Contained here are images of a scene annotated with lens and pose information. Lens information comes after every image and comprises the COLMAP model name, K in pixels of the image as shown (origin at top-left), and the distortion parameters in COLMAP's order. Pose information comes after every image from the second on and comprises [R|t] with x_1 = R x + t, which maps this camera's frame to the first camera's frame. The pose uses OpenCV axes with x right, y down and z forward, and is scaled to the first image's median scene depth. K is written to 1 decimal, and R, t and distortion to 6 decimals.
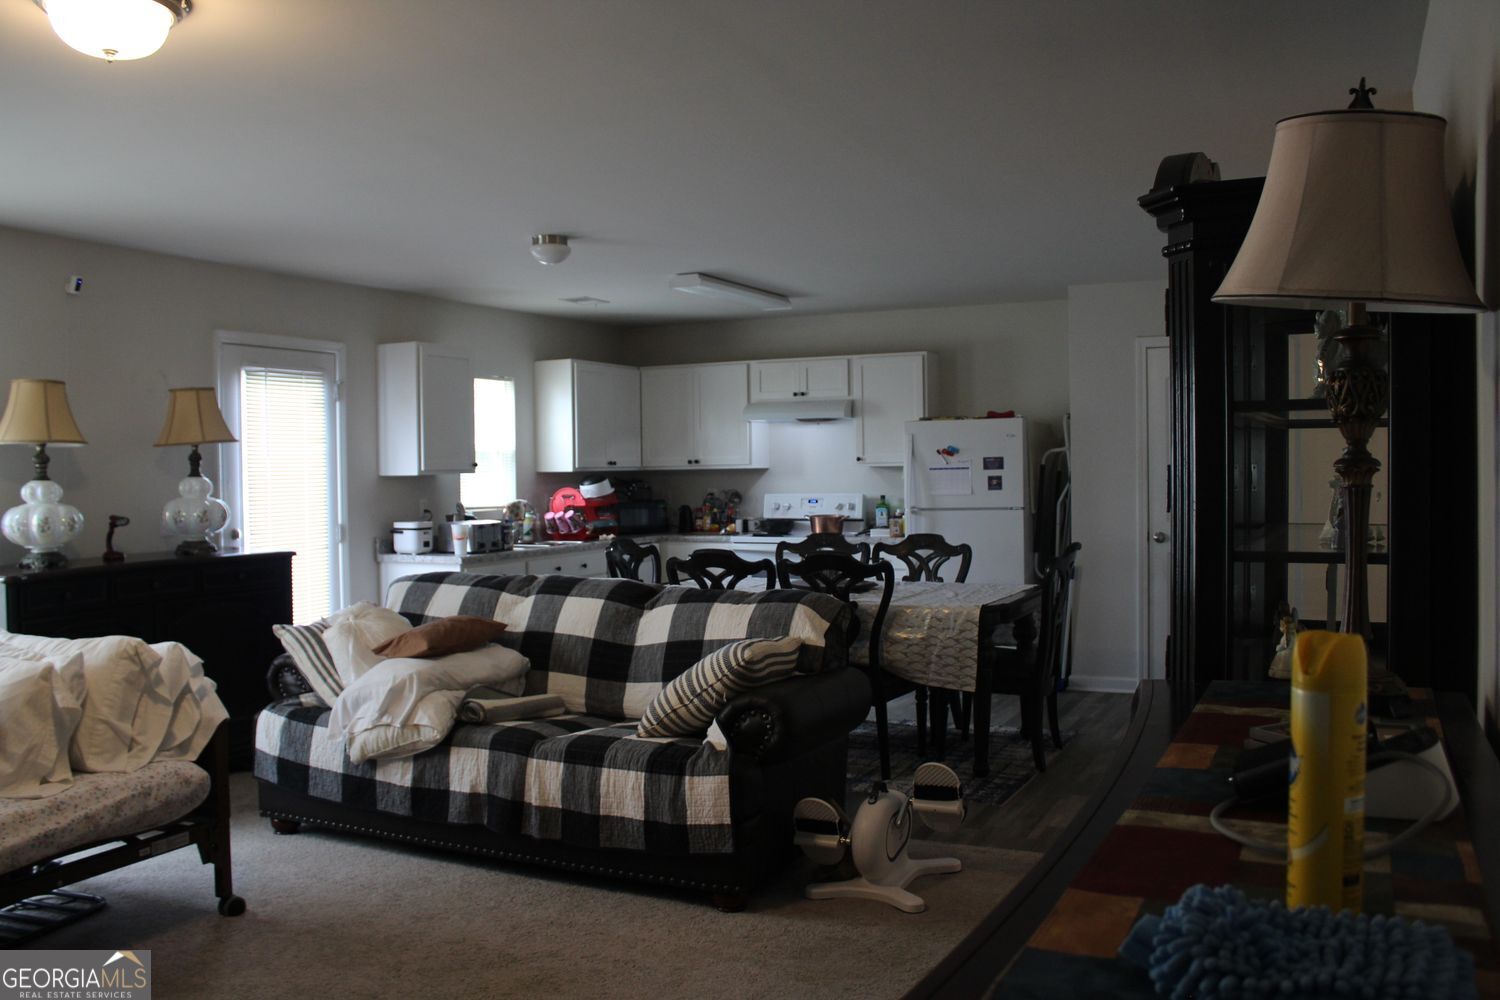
lens RADIAL K [[1250.0, 0, 732.9], [0, 1250.0, 497.4], [0, 0, 1]] dist [-0.169393, 0.163670]
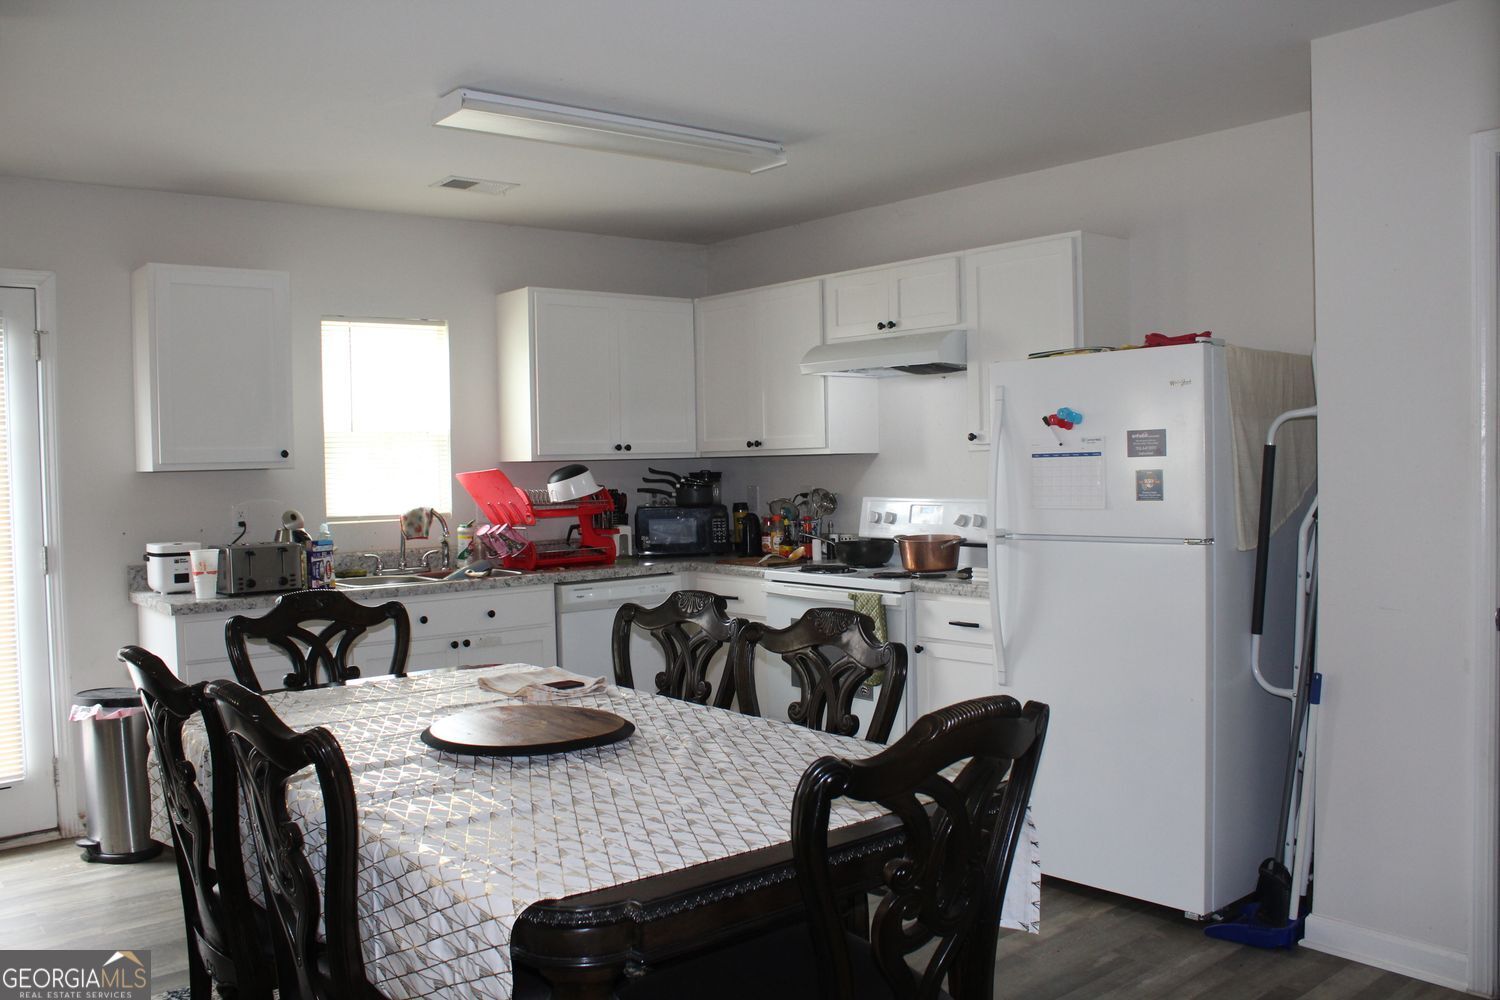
lens RADIAL K [[1250.0, 0, 732.9], [0, 1250.0, 497.4], [0, 0, 1]] dist [-0.169393, 0.163670]
pose [[0.911467, 0.007865, -0.411297, 0.230335], [-0.001157, 0.999862, 0.016556, -0.012974], [0.411371, -0.014614, 0.911351, 0.456277]]
